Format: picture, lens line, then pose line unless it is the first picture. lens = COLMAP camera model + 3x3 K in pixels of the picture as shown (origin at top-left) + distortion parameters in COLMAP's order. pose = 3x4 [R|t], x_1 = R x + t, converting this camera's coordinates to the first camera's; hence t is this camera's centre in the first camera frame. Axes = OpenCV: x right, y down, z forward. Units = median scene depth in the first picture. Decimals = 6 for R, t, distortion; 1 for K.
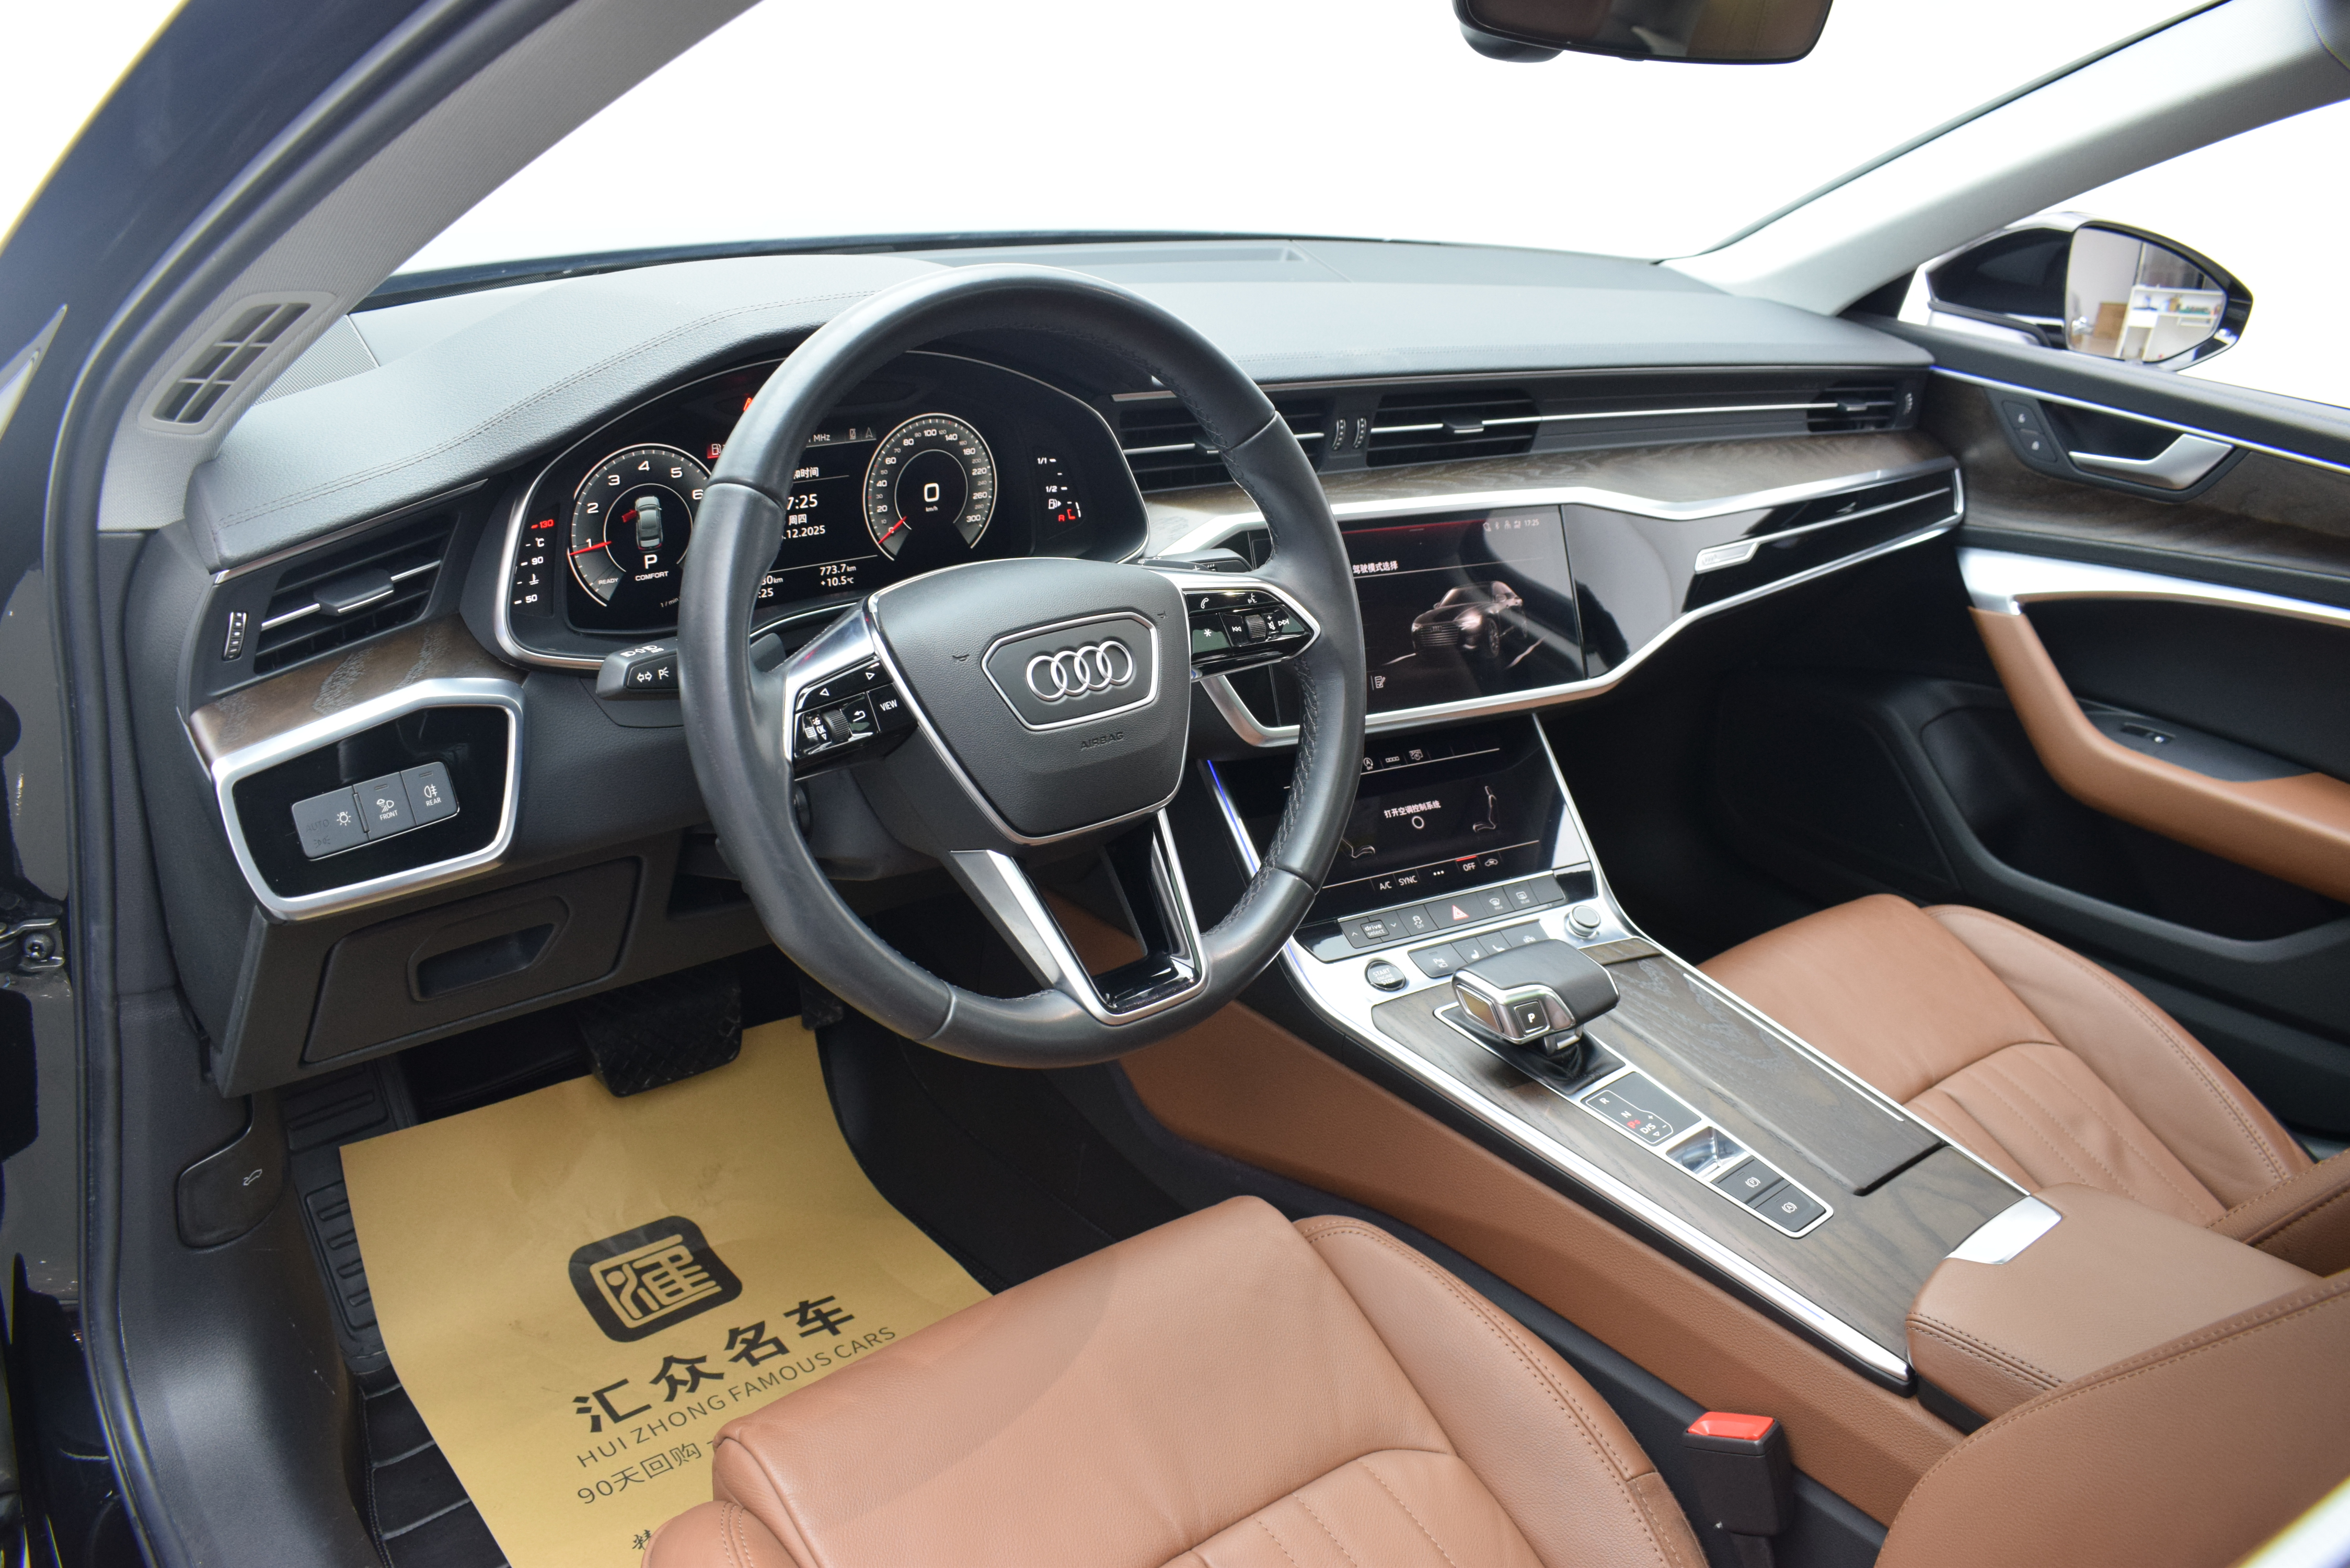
lens RADIAL K [[1814.8, 0, 1183.9], [0, 1814.8, 781.9], [0, 0, 1]] dist [-0.101170, 0.015630]
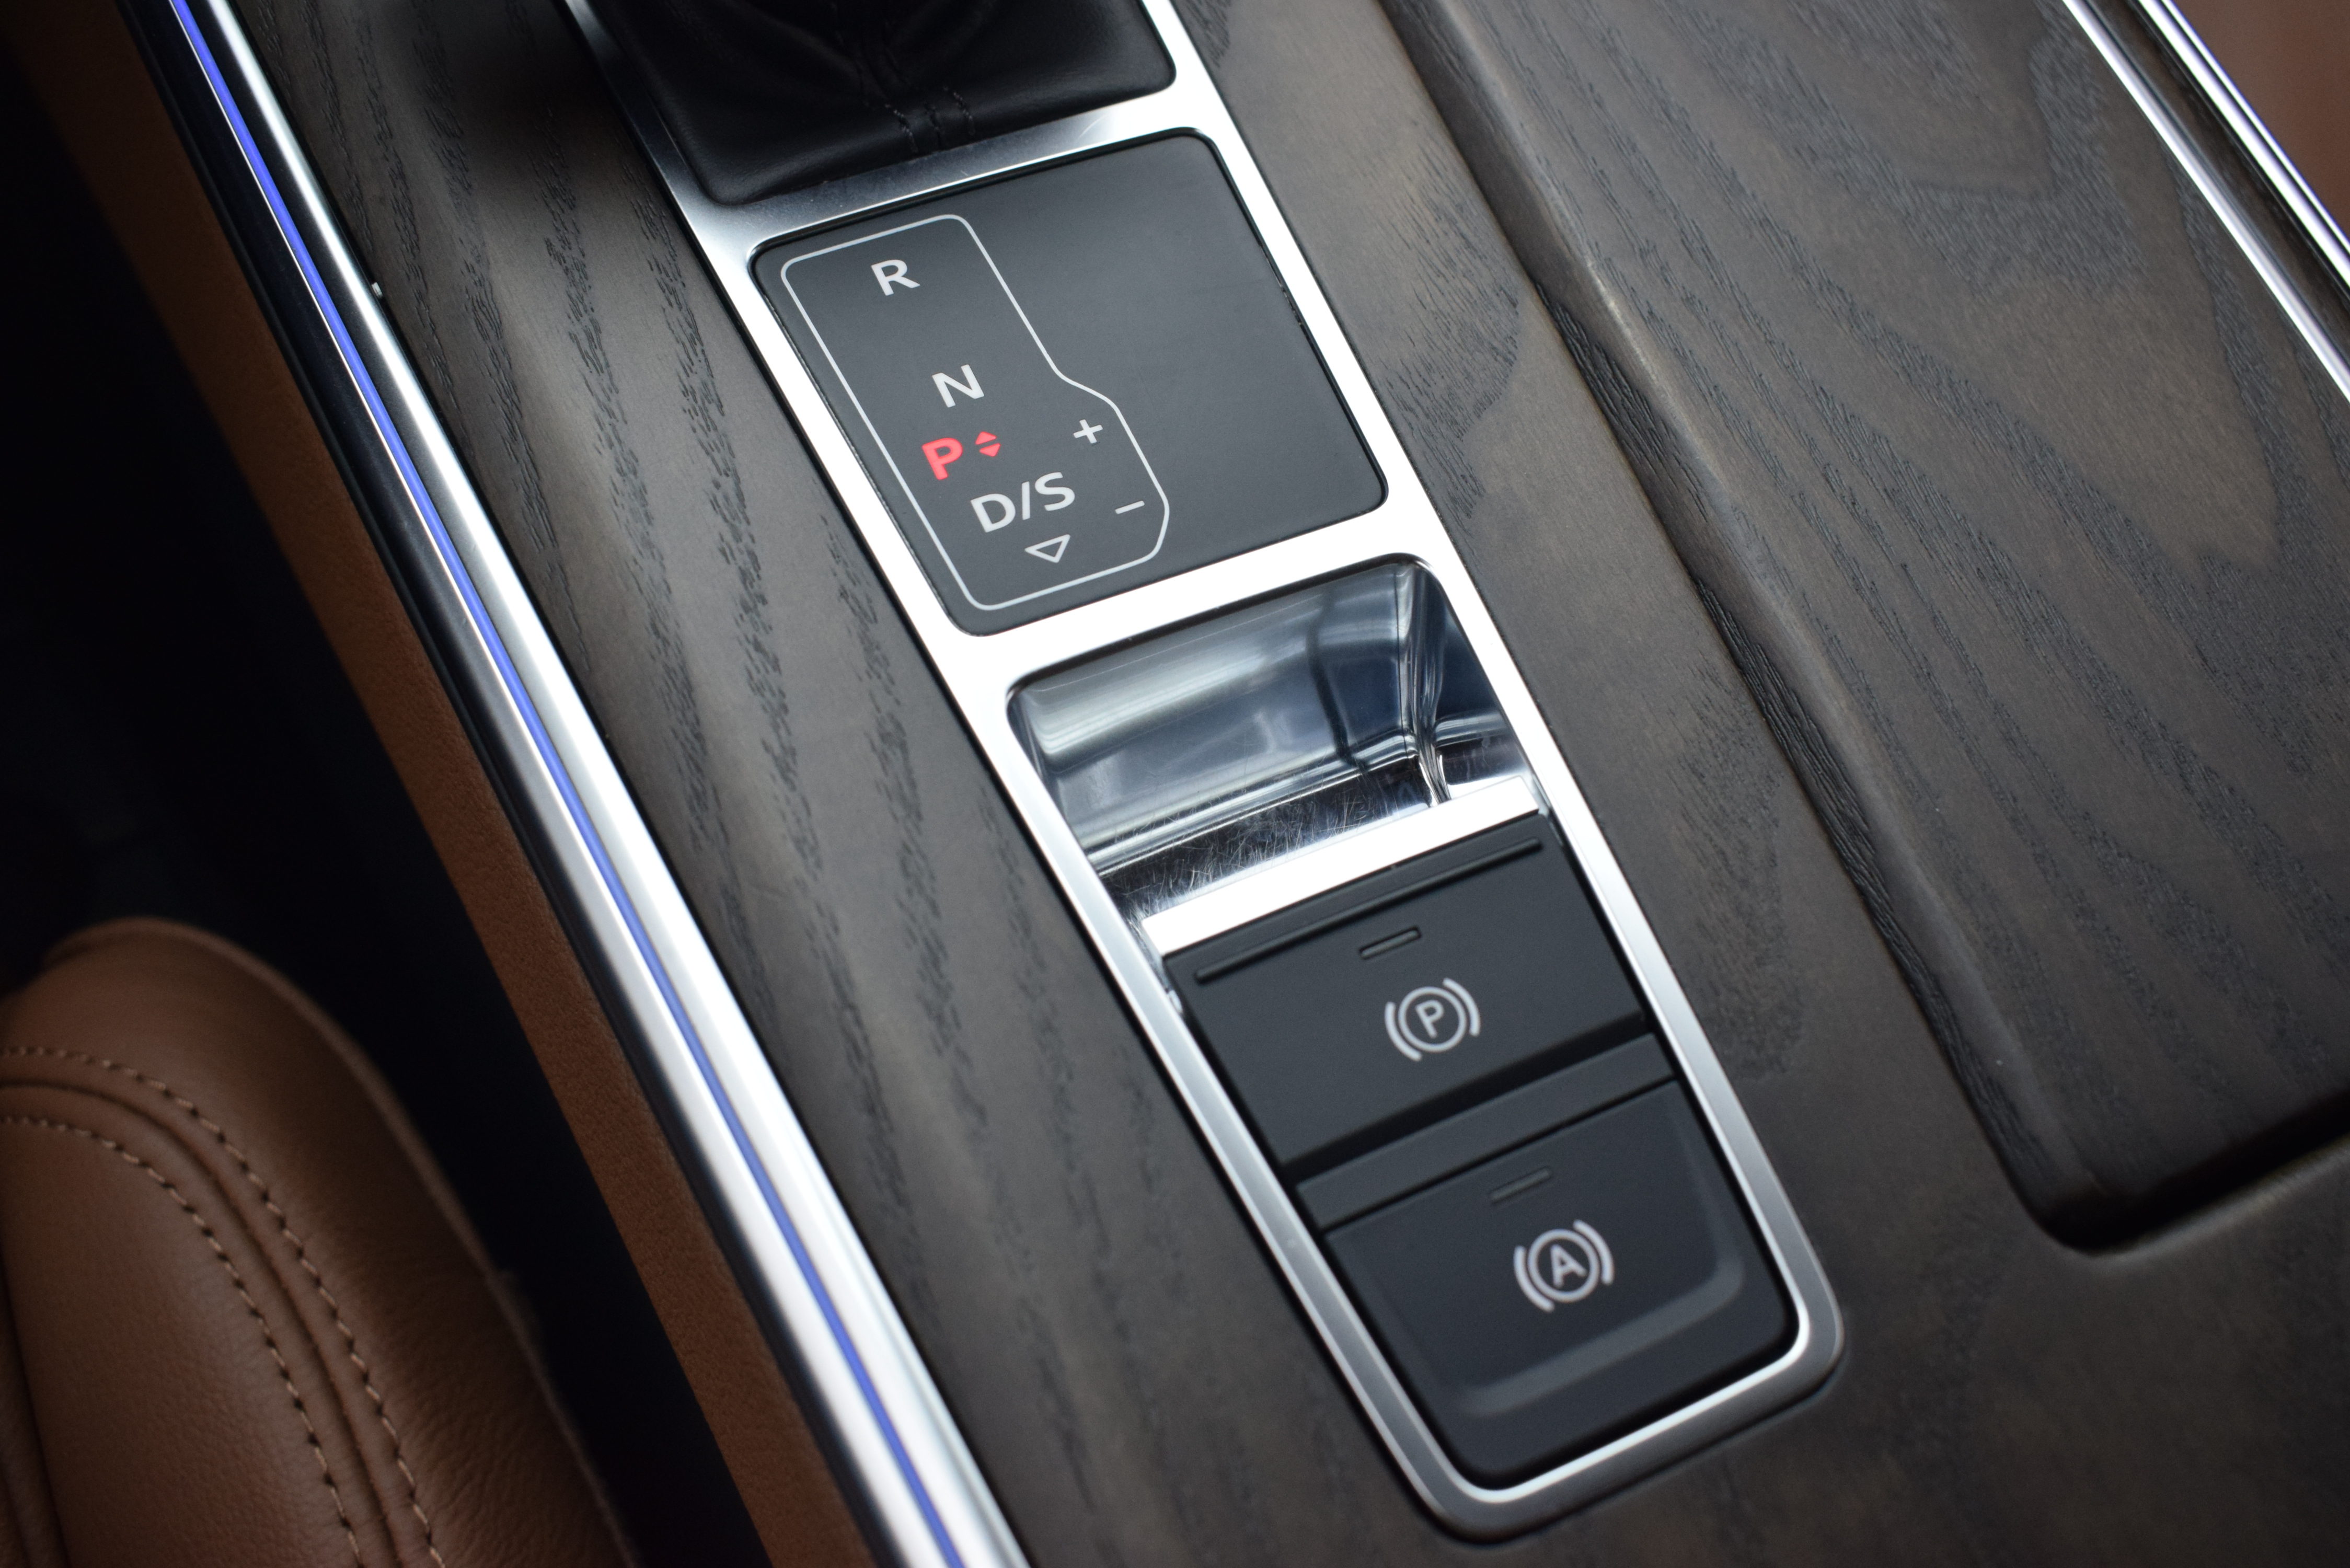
lens RADIAL K [[2354.4, 0, 1183.1], [0, 2354.4, 776.3], [0, 0, 1]] dist [-0.076347, -0.017077]
pose [[0.968538, 0.220581, -0.115228, 0.304241], [-0.126651, 0.835456, 0.534765, 0.091430], [0.214227, -0.503346, 0.837108, 0.797098]]
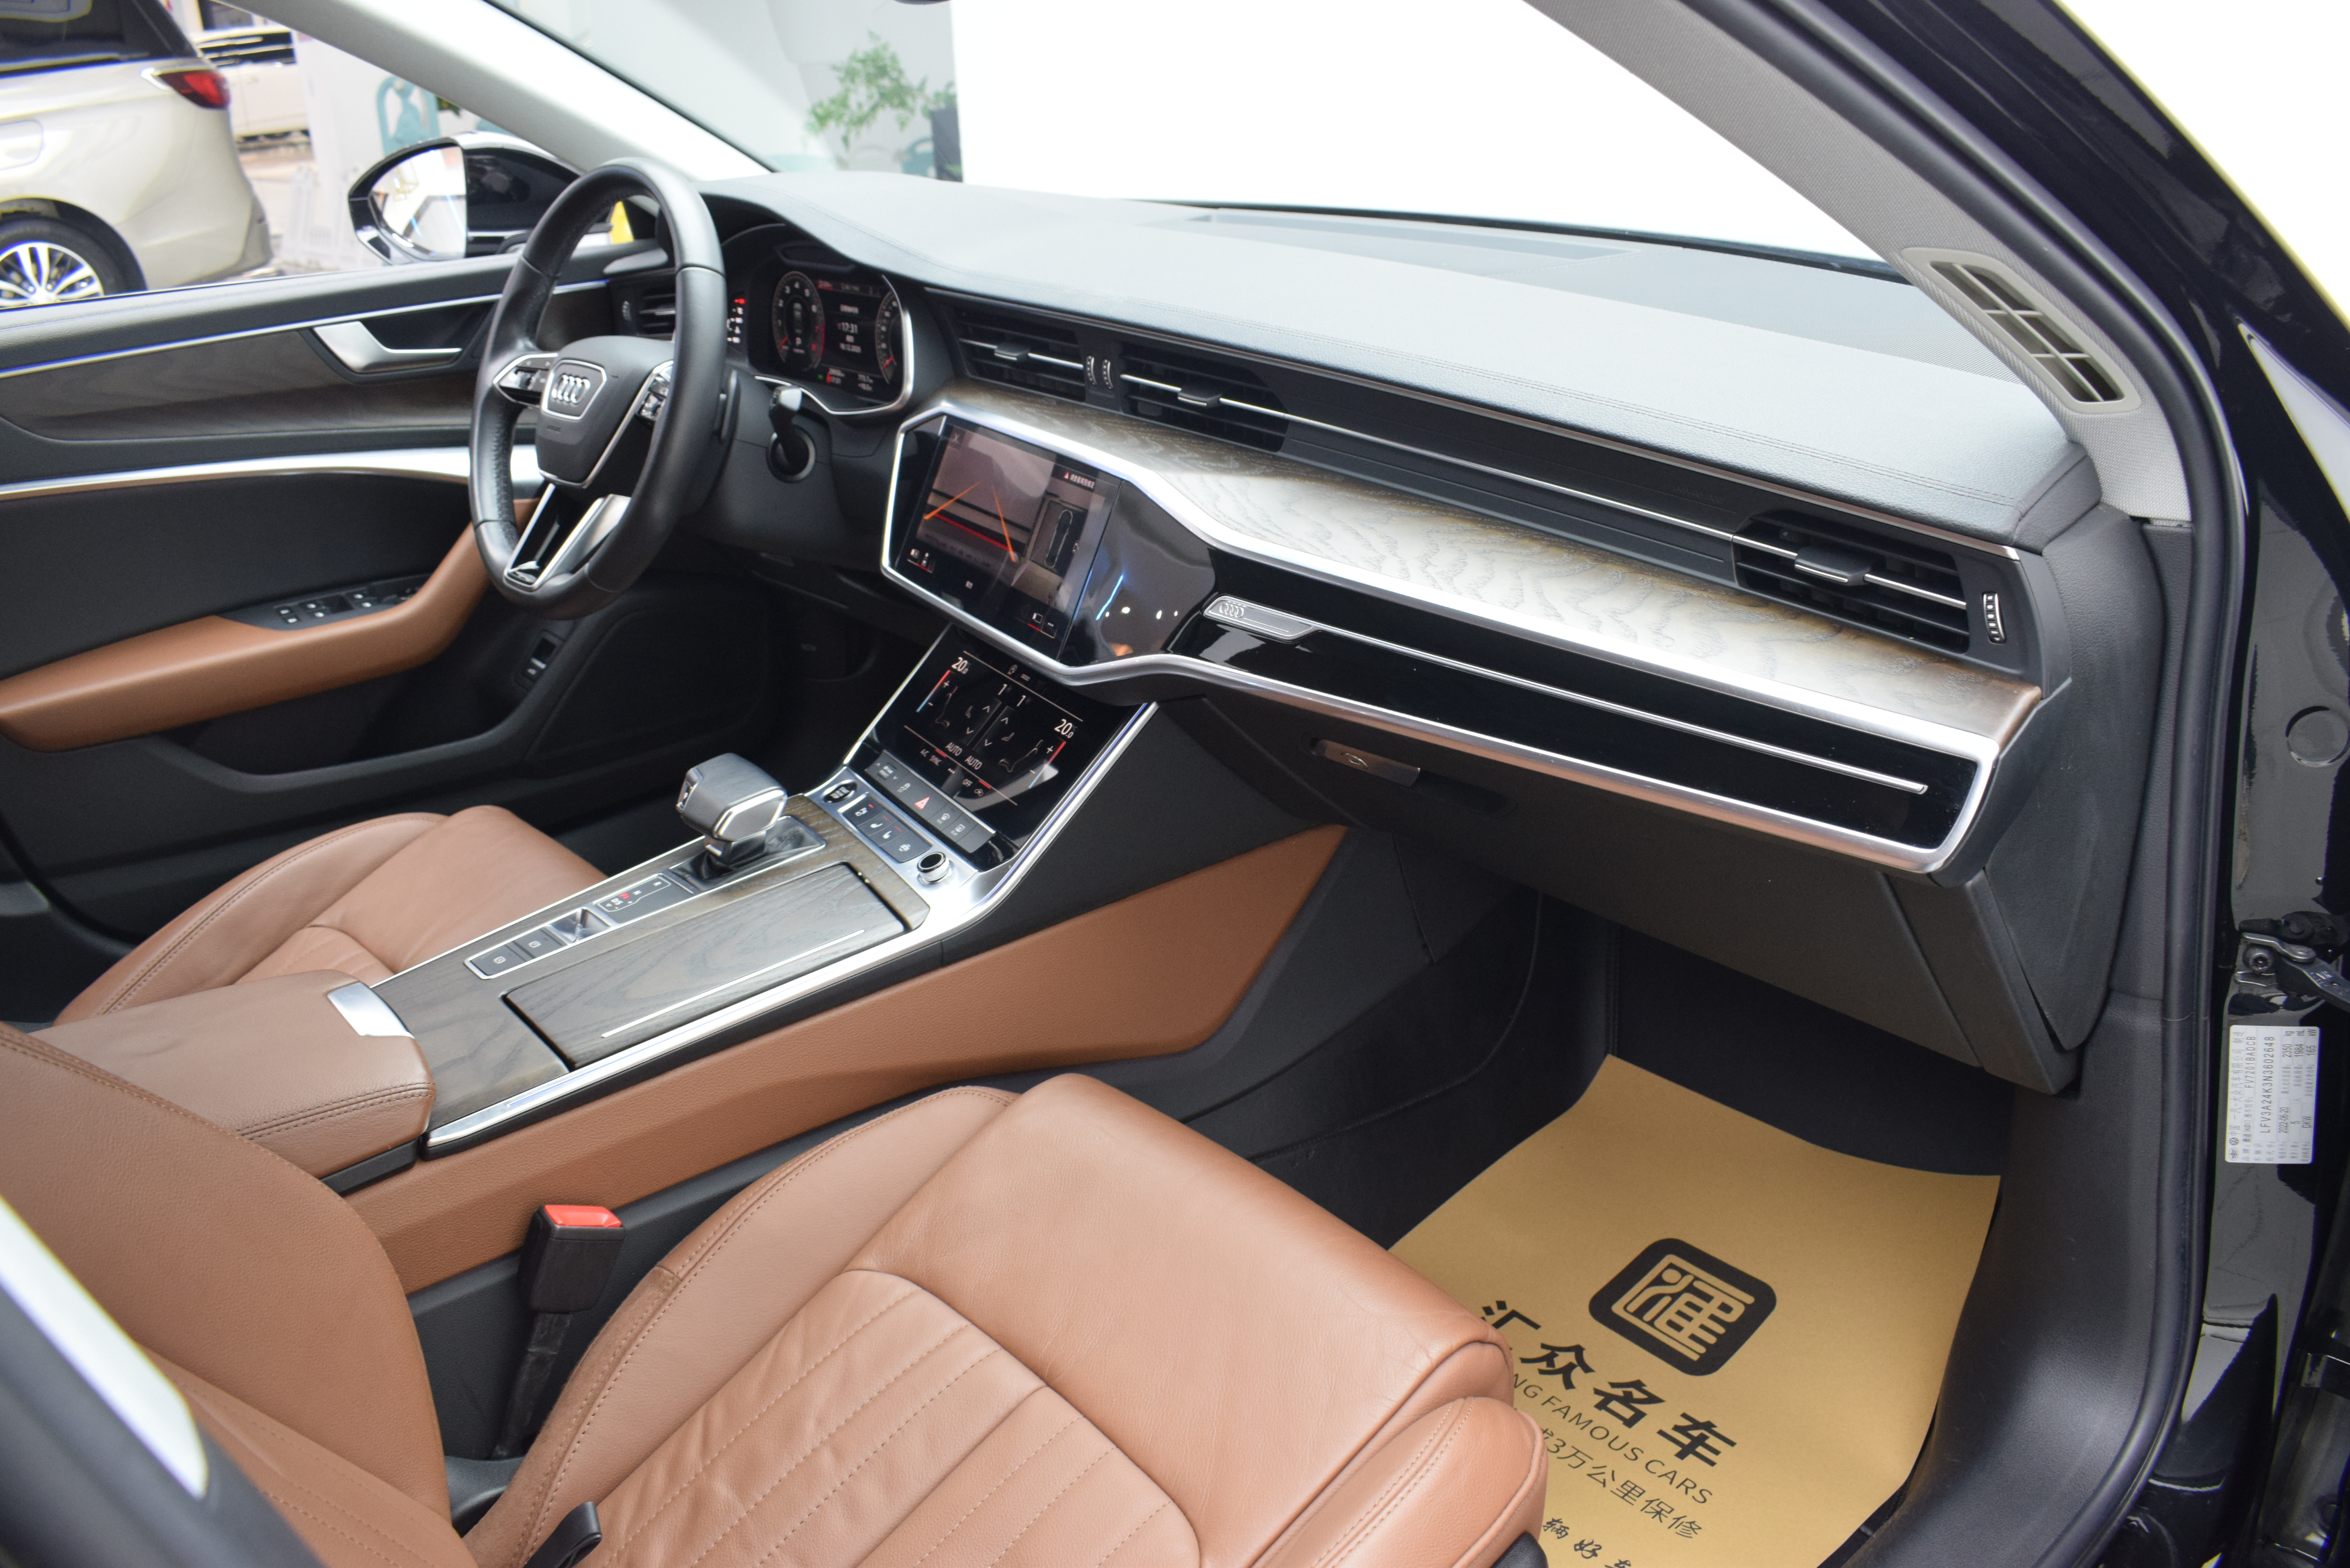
lens RADIAL K [[1814.8, 0, 1183.9], [0, 1814.8, 781.9], [0, 0, 1]] dist [-0.101170, 0.015630]
pose [[0.023201, 0.319491, -0.947305, 1.355149], [-0.375727, 0.880881, 0.287886, -0.354460], [0.926440, 0.349249, 0.140478, 1.148239]]
